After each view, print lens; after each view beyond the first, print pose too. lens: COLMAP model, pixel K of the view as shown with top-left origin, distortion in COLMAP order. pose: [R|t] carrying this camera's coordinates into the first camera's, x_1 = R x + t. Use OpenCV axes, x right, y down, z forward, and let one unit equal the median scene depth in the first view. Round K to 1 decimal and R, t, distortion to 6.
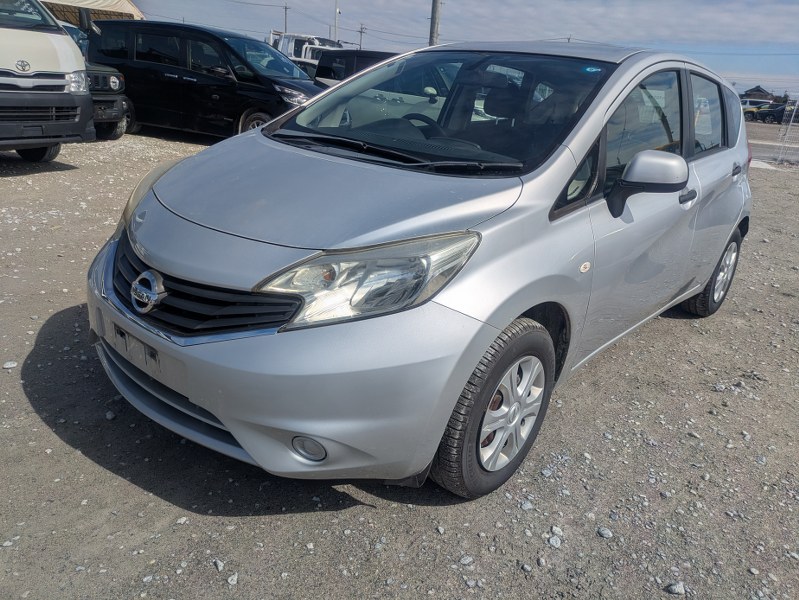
lens RADIAL K [[592.8, 0, 398.4], [0, 592.8, 296.2], [0, 0, 1]] dist [0.044715, -0.051035]
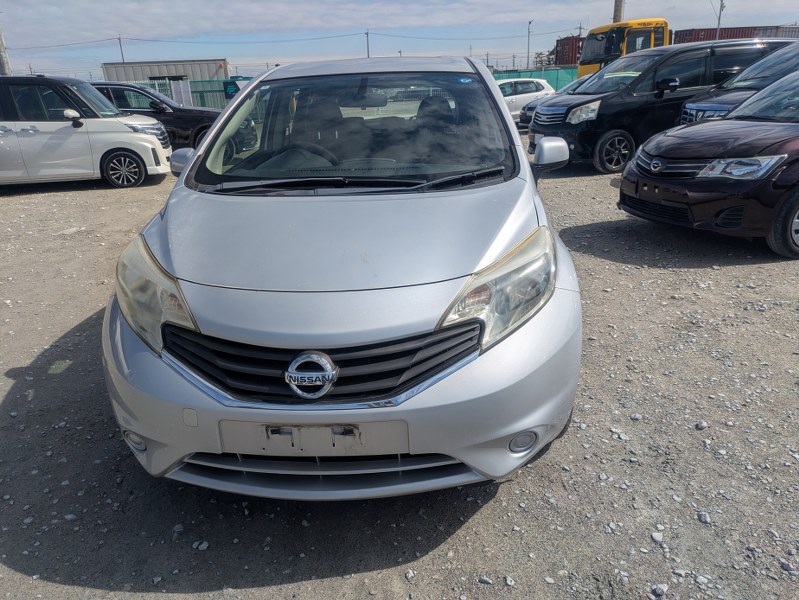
lens RADIAL K [[592.8, 0, 401.0], [0, 592.8, 306.5], [0, 0, 1]] dist [0.044715, -0.051035]
pose [[0.789971, -0.317033, 0.524820, -0.713016], [0.305892, 0.945599, 0.110782, -0.158211], [-0.531391, 0.073024, 0.843973, 0.116064]]
